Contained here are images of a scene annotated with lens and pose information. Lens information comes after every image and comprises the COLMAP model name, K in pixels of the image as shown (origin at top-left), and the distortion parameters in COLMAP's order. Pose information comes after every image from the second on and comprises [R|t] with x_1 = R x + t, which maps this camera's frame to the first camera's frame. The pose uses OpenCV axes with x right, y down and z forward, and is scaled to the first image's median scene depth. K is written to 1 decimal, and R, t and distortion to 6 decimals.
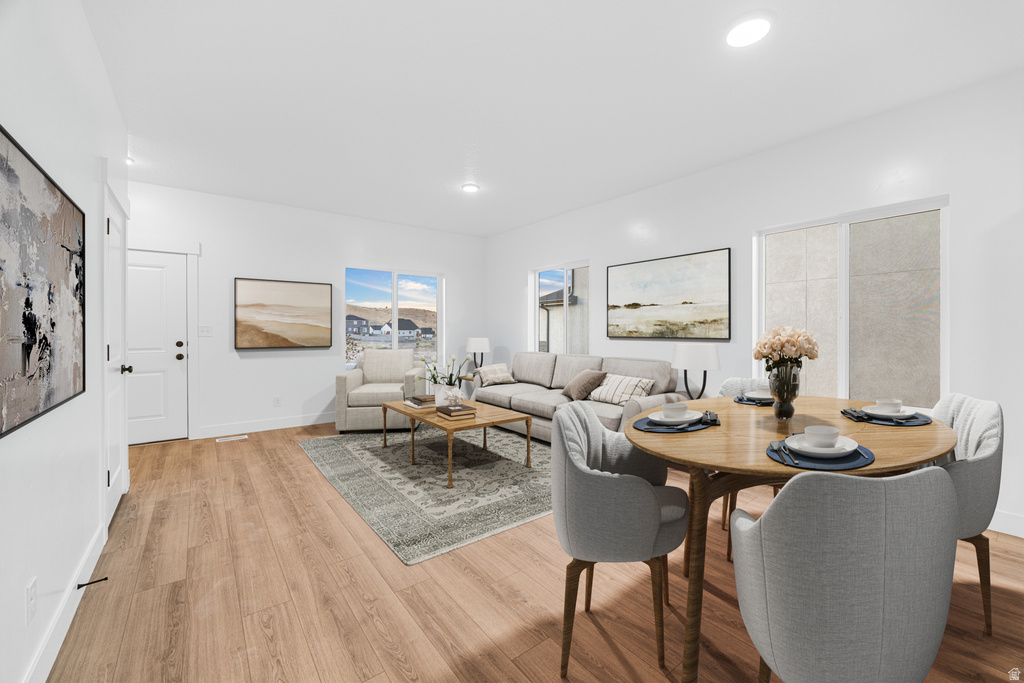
lens RADIAL K [[410.7, 0, 505.9], [0, 410.7, 335.0], [0, 0, 1]] dist [0.001191, -0.000040]
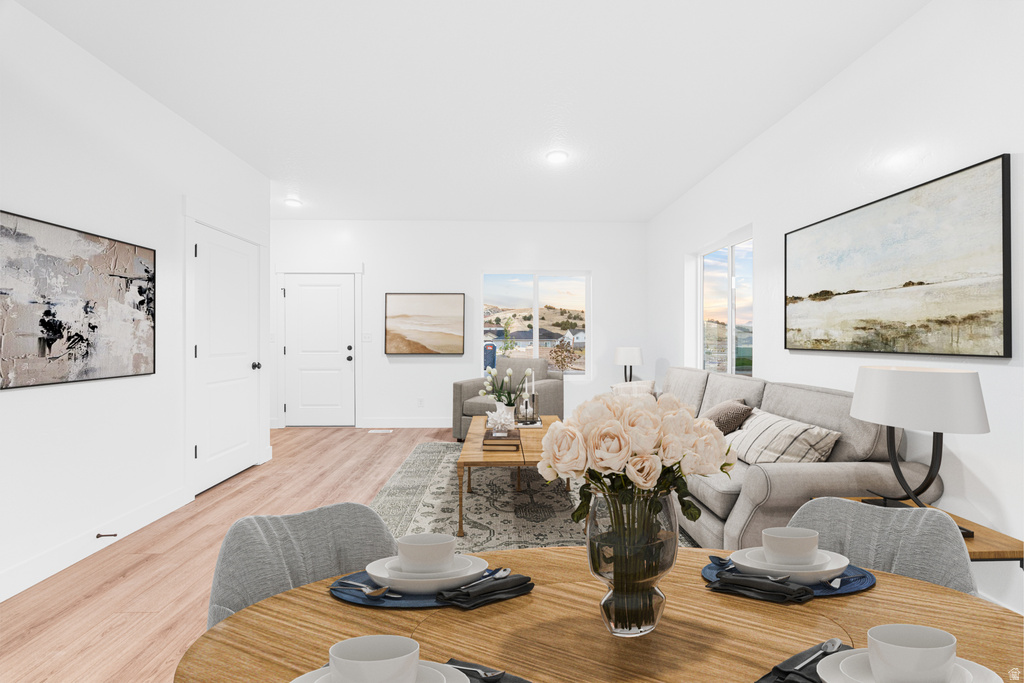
lens RADIAL K [[396.6, 0, 511.2], [0, 396.6, 329.6], [0, 0, 1]] dist [-0.000750, -0.000243]
pose [[0.811670, -0.013056, -0.583970, 0.309818], [-0.003306, 0.999632, -0.026943, -0.007401], [0.584106, 0.023799, 0.811328, 0.323968]]
